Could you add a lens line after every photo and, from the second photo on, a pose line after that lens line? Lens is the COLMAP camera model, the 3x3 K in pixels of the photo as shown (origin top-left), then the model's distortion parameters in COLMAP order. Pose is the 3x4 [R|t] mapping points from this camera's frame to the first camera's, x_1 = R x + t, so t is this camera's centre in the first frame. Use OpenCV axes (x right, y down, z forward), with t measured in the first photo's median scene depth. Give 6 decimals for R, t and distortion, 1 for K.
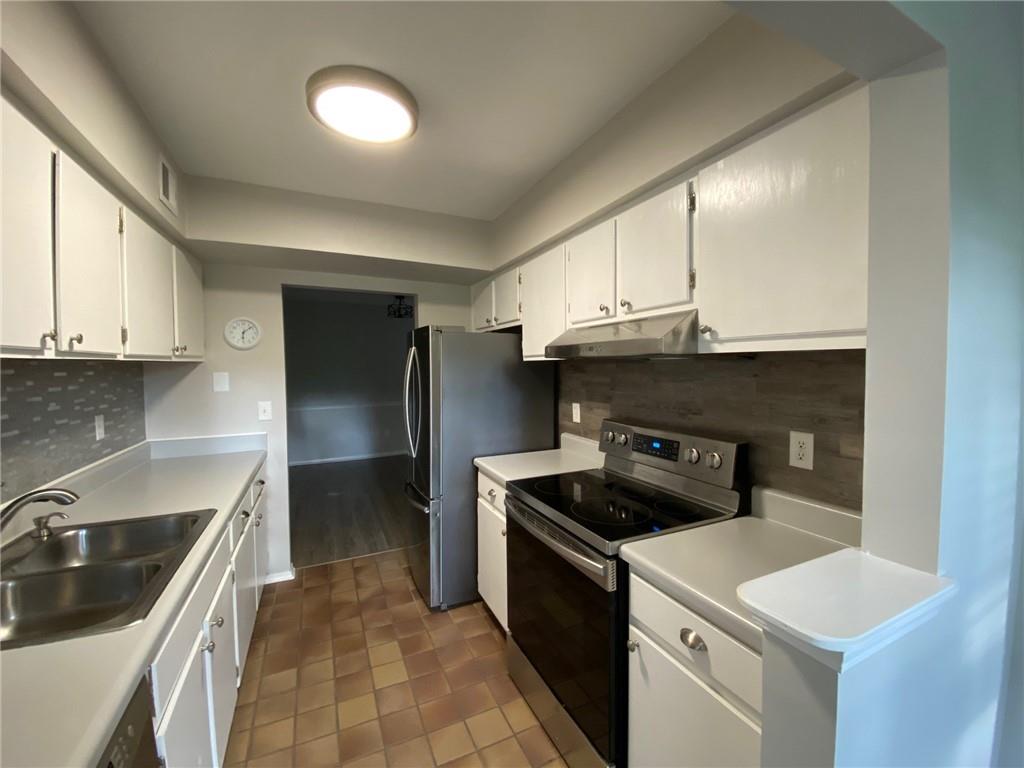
lens RADIAL K [[415.3, 0, 511.3], [0, 415.3, 380.2], [0, 0, 1]] dist [0.043114, -0.031428]
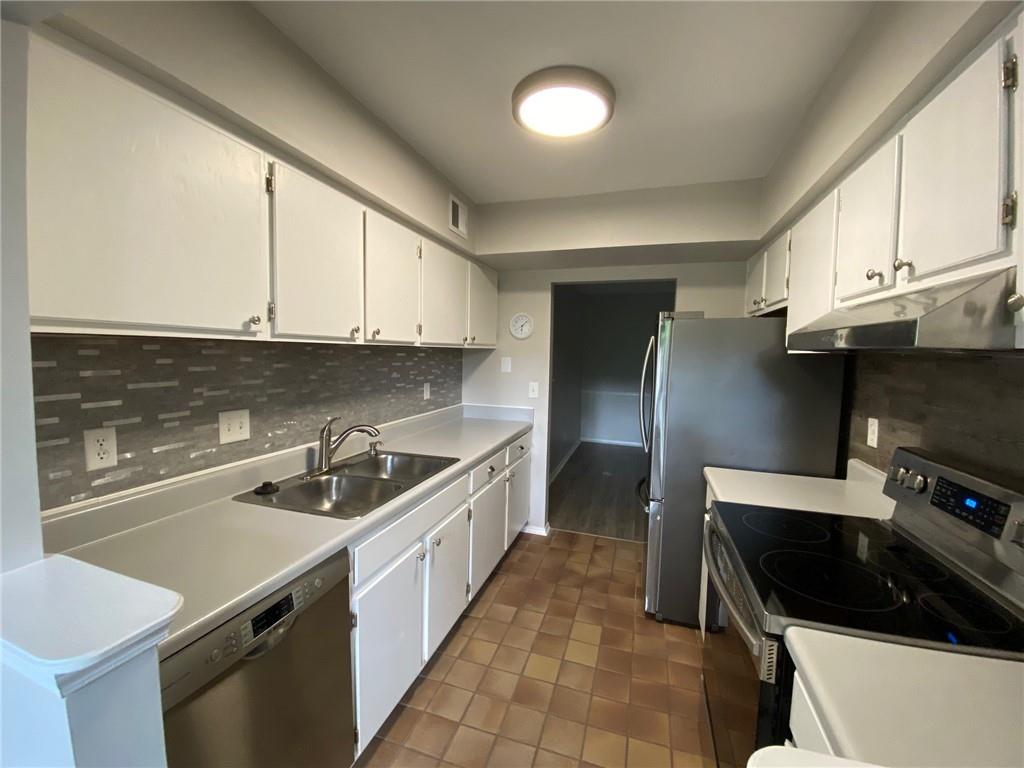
lens RADIAL K [[415.3, 0, 511.3], [0, 415.3, 380.2], [0, 0, 1]] dist [0.043114, -0.031428]
pose [[0.732132, 0.069194, -0.677639, 0.243540], [-0.051685, 0.997602, 0.046024, -0.010093], [0.679199, 0.001328, 0.733953, 0.123586]]
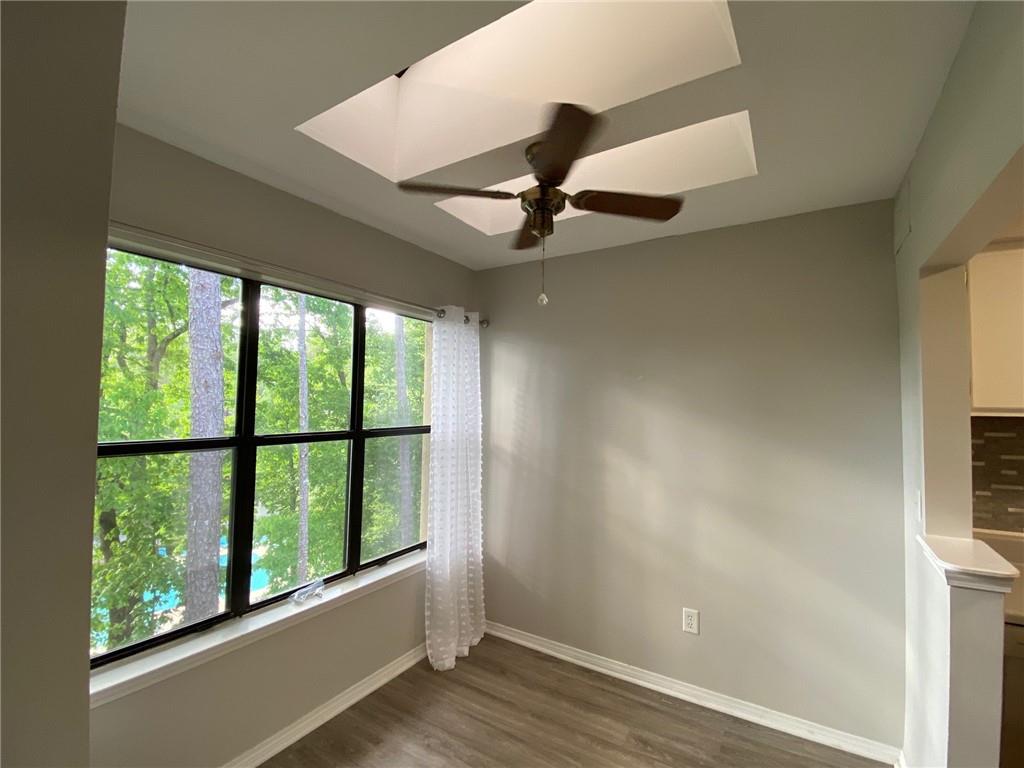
lens RADIAL K [[456.6, 0, 515.7], [0, 456.6, 380.2], [0, 0, 1]] dist [0.042717, -0.031212]
pose [[-0.836228, -0.034272, -0.547310, 0.767224], [-0.029322, 0.999412, -0.017782, -0.038314], [0.547597, 0.001178, -0.836741, 0.344033]]
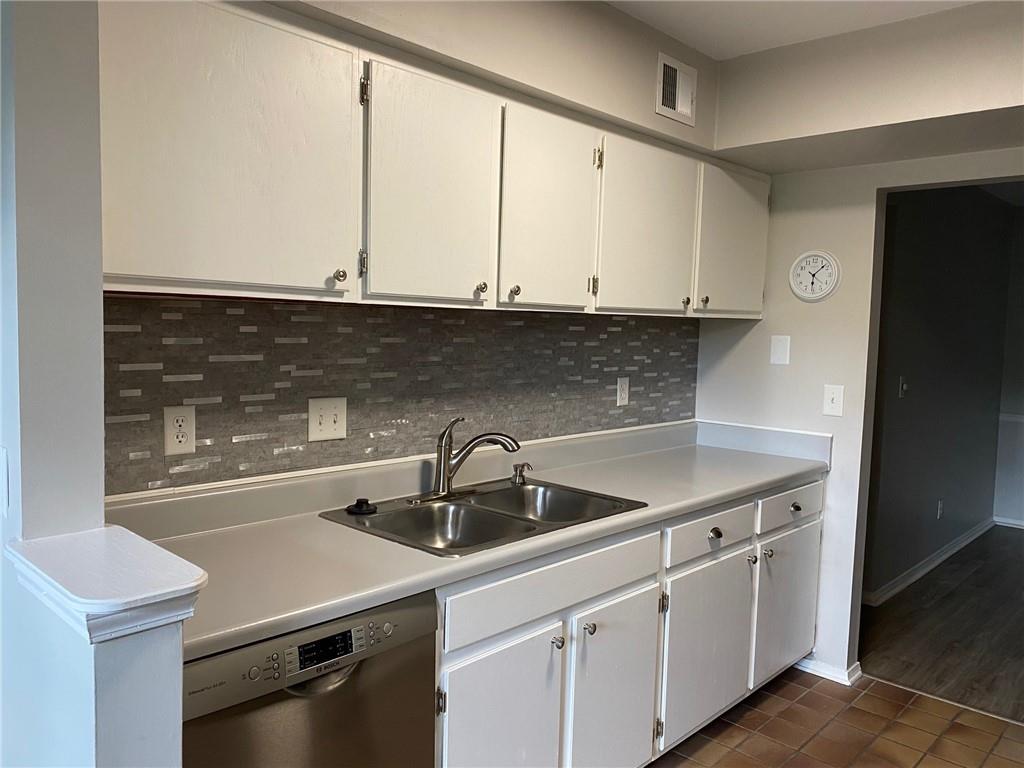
lens RADIAL K [[777.9, 0, 512.0], [0, 777.9, 384.0], [0, 0, 1]] dist [0.095163, -0.113044]
pose [[0.373027, 0.089338, -0.923509, 0.445109], [-0.064088, 0.995457, 0.070411, -0.003242], [0.925604, 0.032920, 0.377058, 0.177387]]
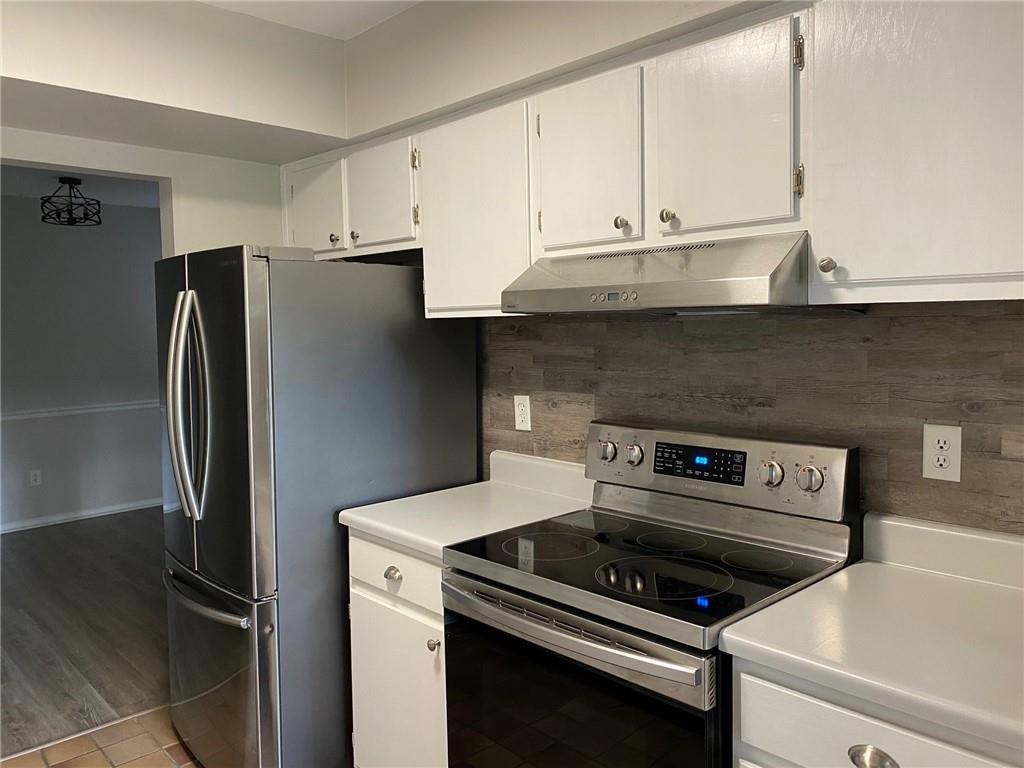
lens RADIAL K [[786.1, 0, 512.0], [0, 786.1, 384.0], [0, 0, 1]] dist [0.031199, -0.002044]
pose [[0.949250, -0.031101, 0.312982, -0.236609], [0.019147, 0.998968, 0.041195, -0.003296], [-0.313940, -0.033112, 0.948865, 0.029874]]
